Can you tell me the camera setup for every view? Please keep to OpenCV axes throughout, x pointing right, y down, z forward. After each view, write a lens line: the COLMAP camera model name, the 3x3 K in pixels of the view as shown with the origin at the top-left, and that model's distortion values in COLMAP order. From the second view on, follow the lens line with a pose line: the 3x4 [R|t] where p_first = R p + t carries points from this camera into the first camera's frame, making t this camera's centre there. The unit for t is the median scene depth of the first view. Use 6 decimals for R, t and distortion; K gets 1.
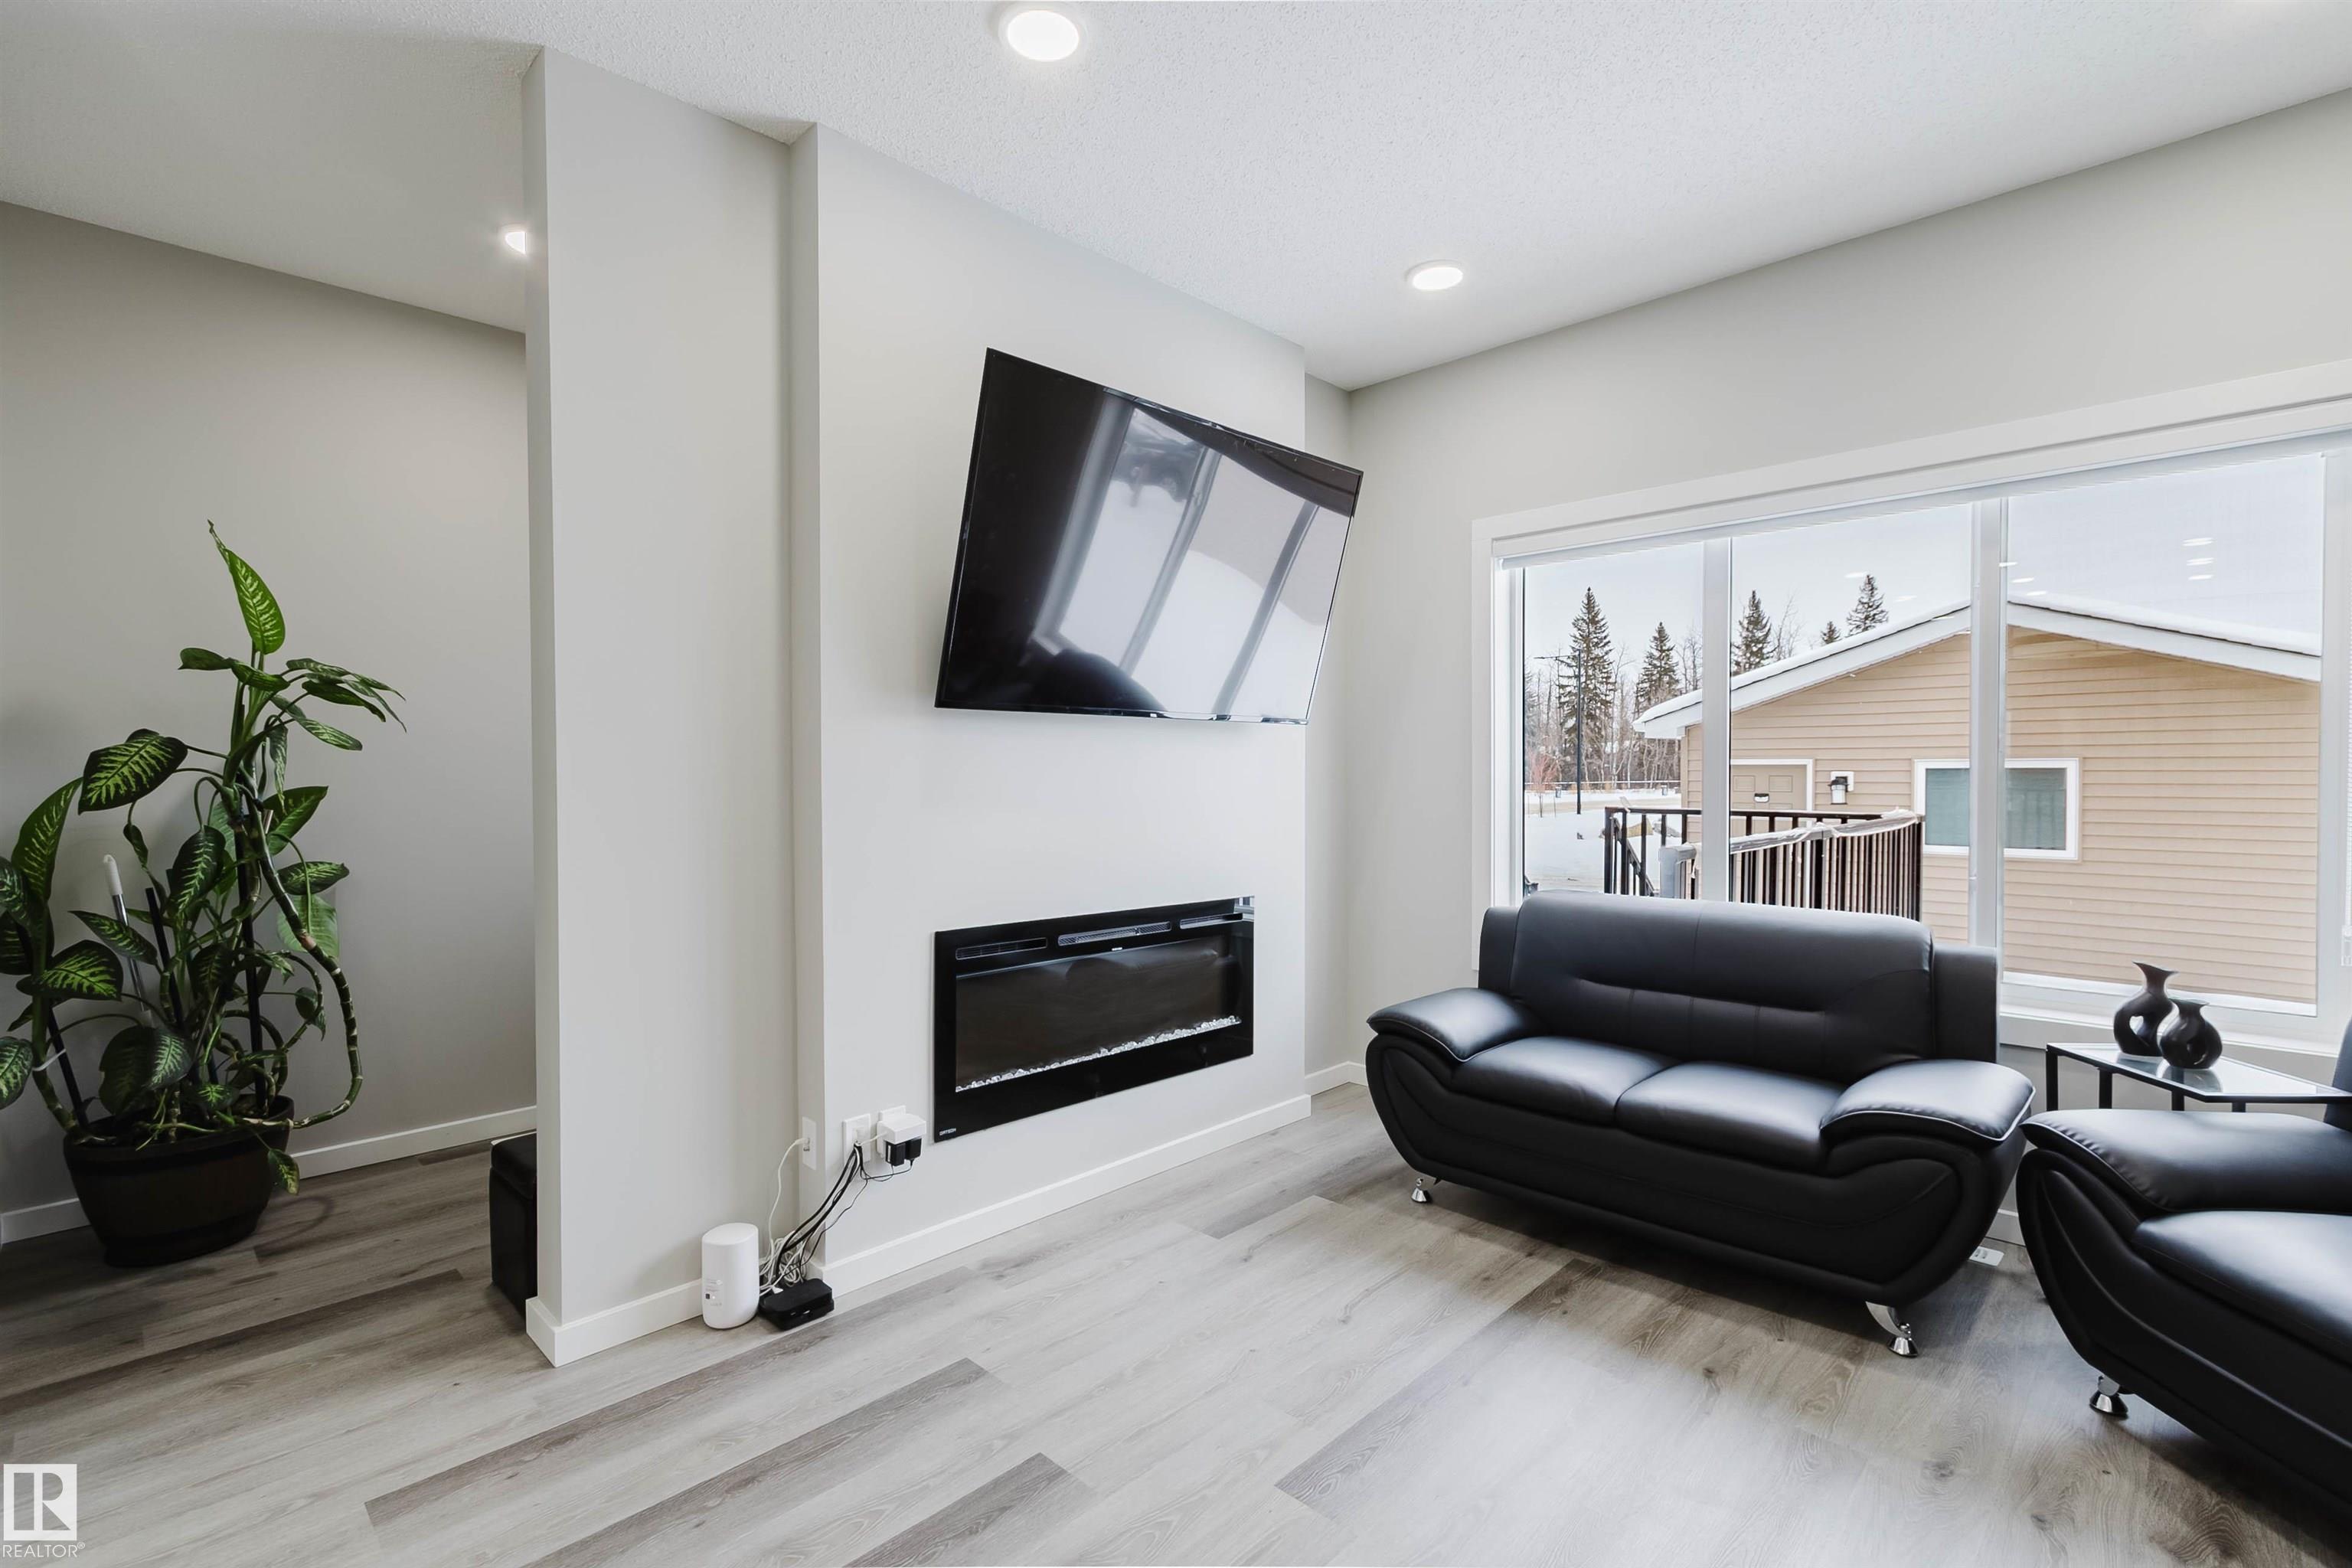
lens RADIAL K [[1081.6, 0, 1170.1], [0, 1081.6, 787.4], [0, 0, 1]] dist [0.004262, -0.000738]
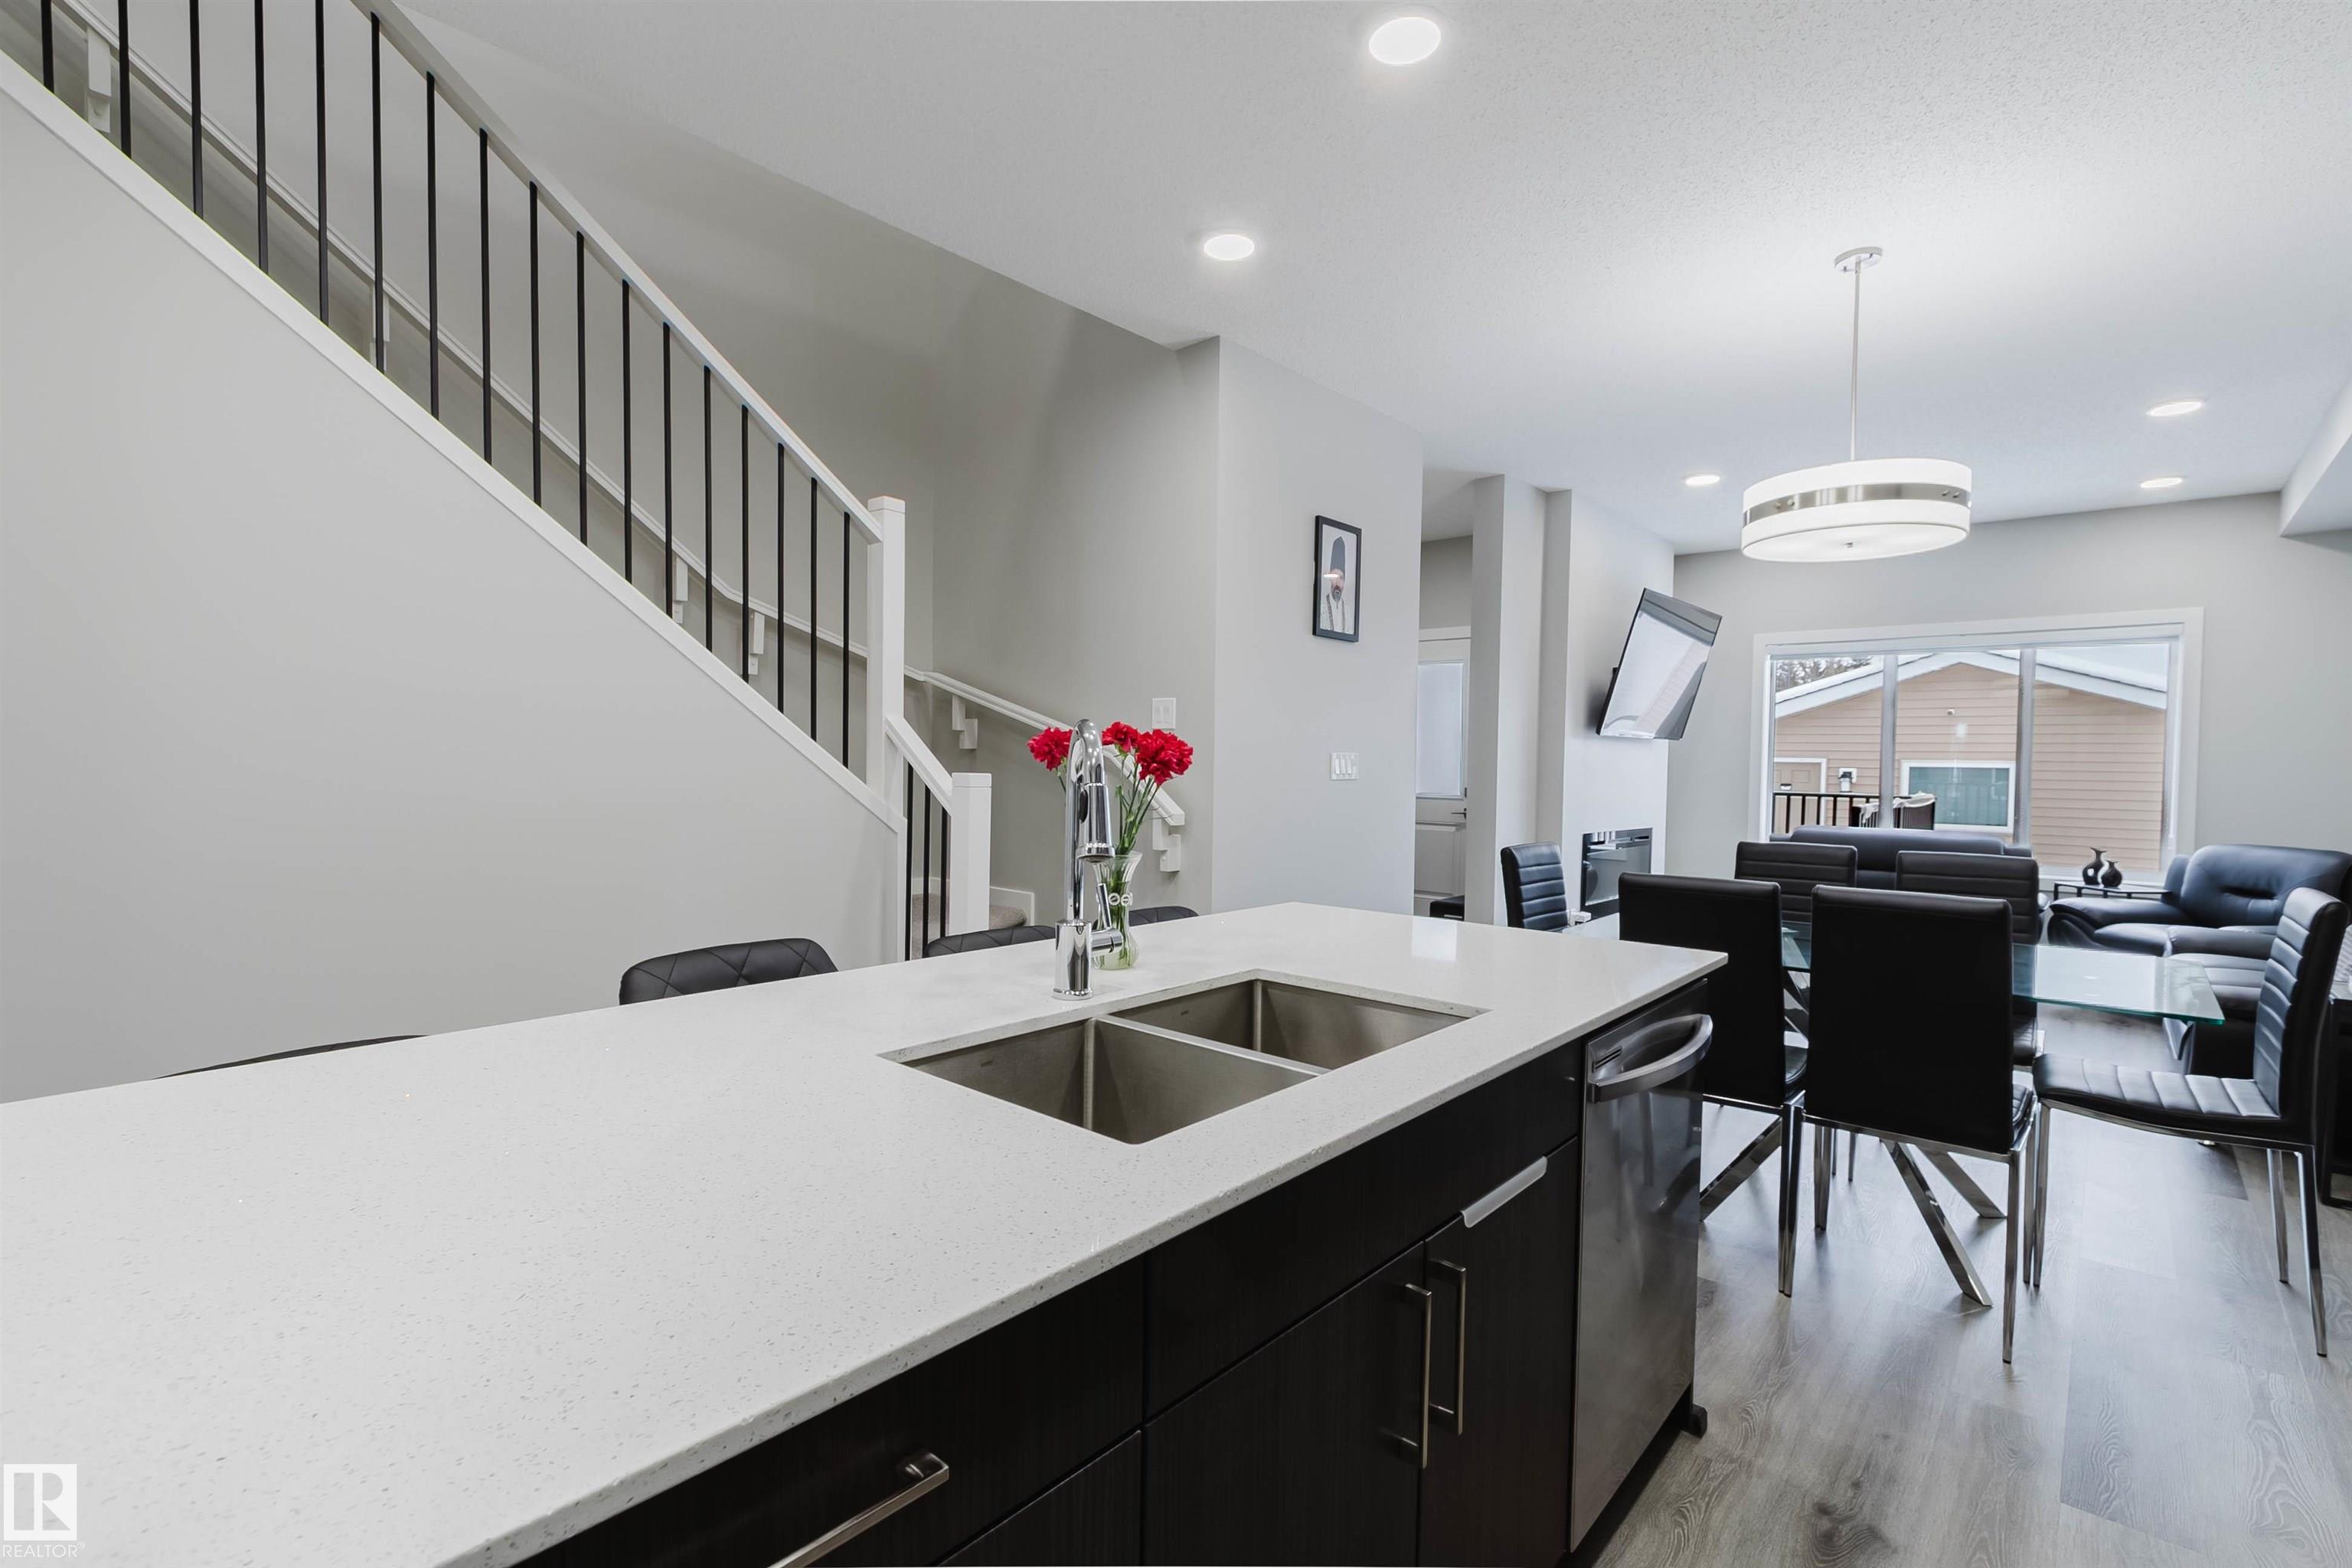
lens RADIAL K [[1081.6, 0, 1177.5], [0, 1081.6, 782.9], [0, 0, 1]] dist [0.004262, -0.000738]
pose [[0.998077, 0.013432, 0.060508, -0.523909], [-0.013911, 0.999875, 0.007504, 0.008809], [-0.060400, -0.008331, 0.998140, -0.525018]]
